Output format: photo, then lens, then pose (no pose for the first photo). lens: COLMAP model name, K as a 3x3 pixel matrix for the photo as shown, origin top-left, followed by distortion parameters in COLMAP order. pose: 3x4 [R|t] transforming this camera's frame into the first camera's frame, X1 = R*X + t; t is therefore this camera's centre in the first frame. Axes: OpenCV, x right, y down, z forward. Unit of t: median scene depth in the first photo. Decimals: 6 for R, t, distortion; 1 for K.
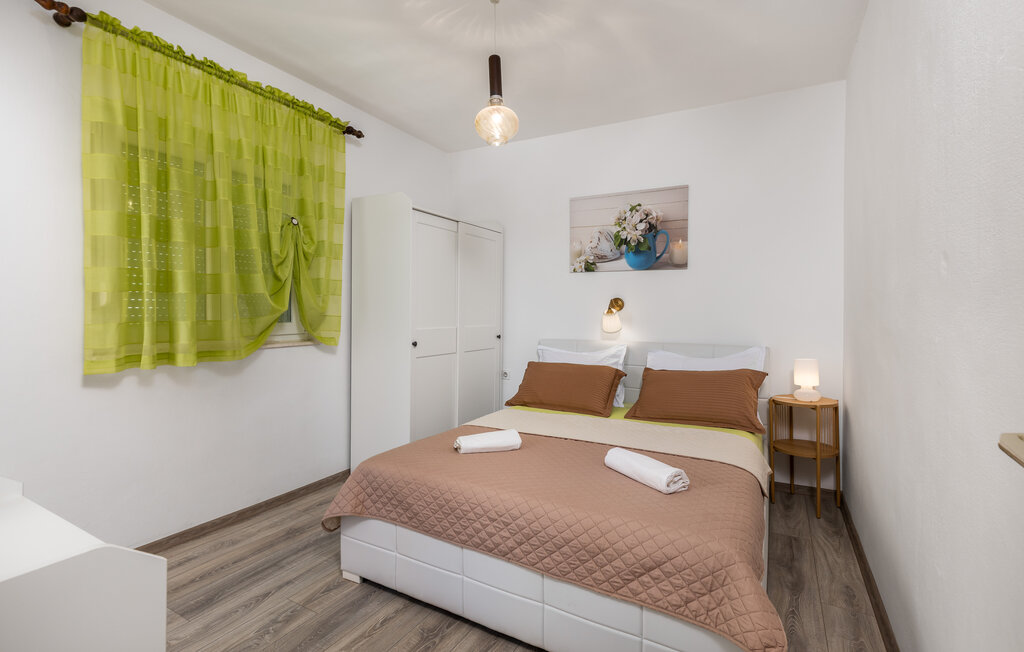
lens RADIAL K [[465.5, 0, 512.5], [0, 465.5, 311.2], [0, 0, 1]] dist [-0.000167, -0.000039]
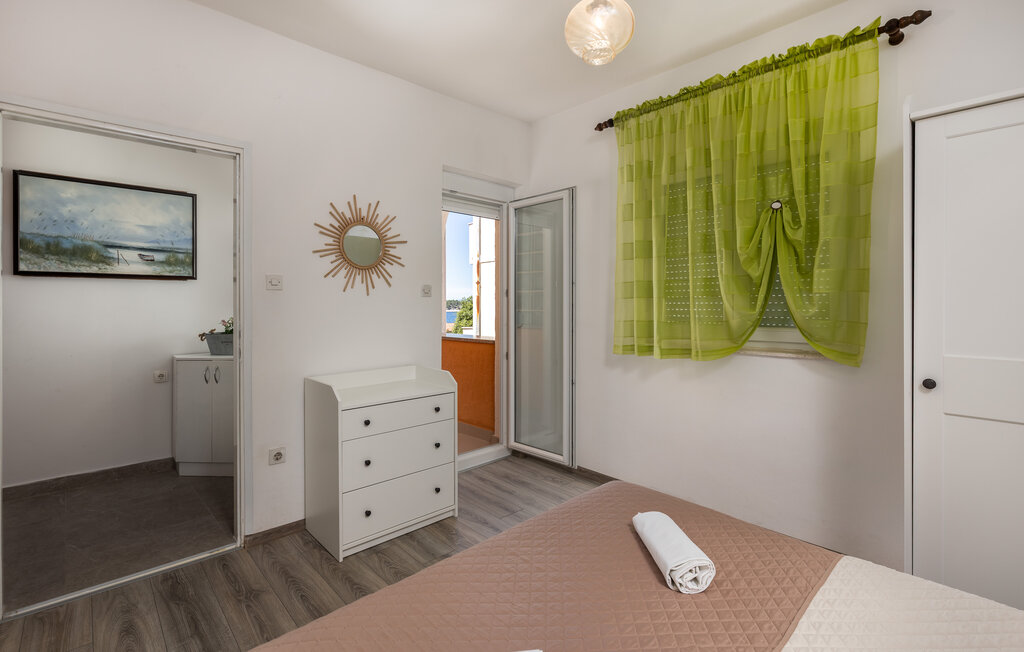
lens RADIAL K [[465.5, 0, 512.5], [0, 465.5, 311.2], [0, 0, 1]] dist [-0.000167, -0.000039]
pose [[-0.298549, 0.003496, -0.954388, 0.482990], [-0.003064, 0.999985, 0.004621, -0.008555], [0.954389, 0.004304, -0.298533, 0.845906]]
